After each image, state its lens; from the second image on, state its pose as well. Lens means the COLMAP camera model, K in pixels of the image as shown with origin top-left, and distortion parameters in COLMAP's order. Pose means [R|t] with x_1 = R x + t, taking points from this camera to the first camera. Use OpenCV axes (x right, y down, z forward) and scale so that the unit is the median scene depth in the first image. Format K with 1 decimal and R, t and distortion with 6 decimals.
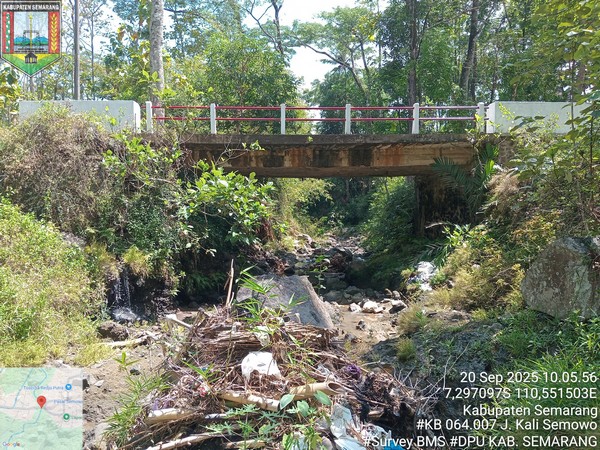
lens RADIAL K [[411.6, 0, 300.0], [0, 411.6, 225.0], [0, 0, 1]] dist [-0.001643, -0.001477]
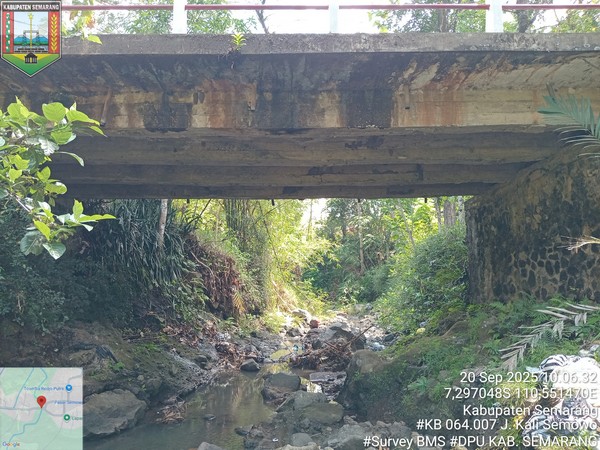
lens RADIAL K [[411.6, 0, 300.0], [0, 411.6, 225.0], [0, 0, 1]] dist [-0.001643, -0.001477]
pose [[0.999155, -0.006080, -0.040657, 0.045227], [-0.002059, 0.980359, -0.197210, 0.022648], [0.041057, 0.197127, 0.979518, 0.288202]]
